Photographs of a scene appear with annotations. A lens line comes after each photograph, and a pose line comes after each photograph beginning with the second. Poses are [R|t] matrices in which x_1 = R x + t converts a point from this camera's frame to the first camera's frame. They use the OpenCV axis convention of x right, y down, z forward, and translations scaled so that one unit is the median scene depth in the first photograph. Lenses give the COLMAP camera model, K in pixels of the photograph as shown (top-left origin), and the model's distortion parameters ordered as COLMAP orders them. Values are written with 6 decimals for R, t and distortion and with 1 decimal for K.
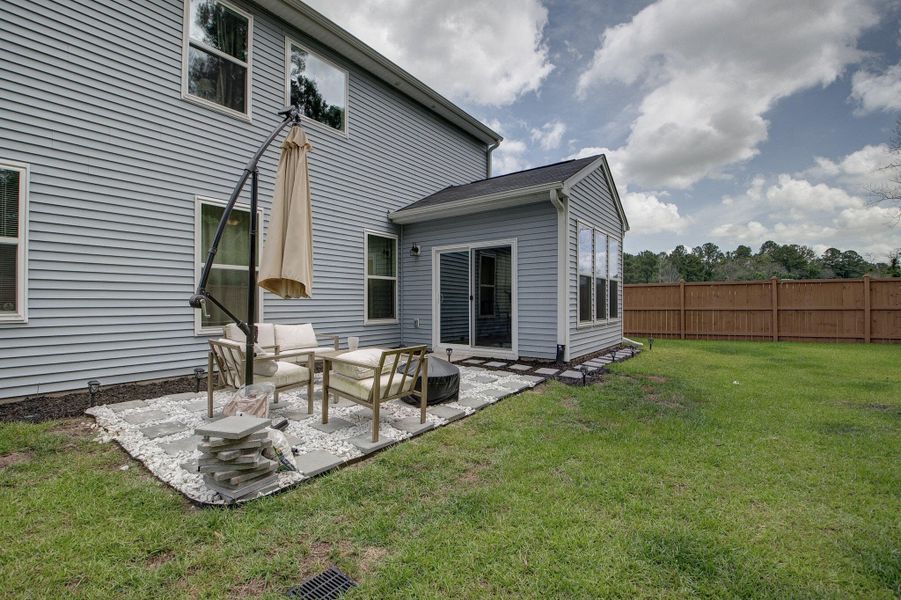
lens RADIAL K [[402.8, 0, 444.2], [0, 402.8, 297.8], [0, 0, 1]] dist [-0.014475, -0.002795]
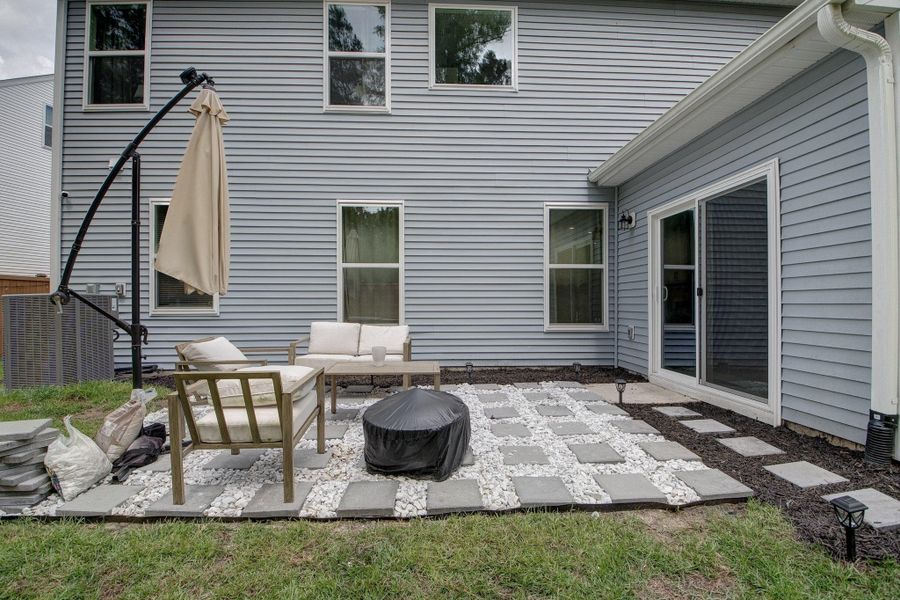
lens RADIAL K [[402.3, 0, 445.0], [0, 402.3, 299.0], [0, 0, 1]] dist [-0.014475, -0.002795]
pose [[0.623976, -0.005923, -0.781421, 0.267739], [0.011413, 0.999934, 0.001534, 0.004483], [0.781360, -0.009875, 0.624003, 0.385684]]
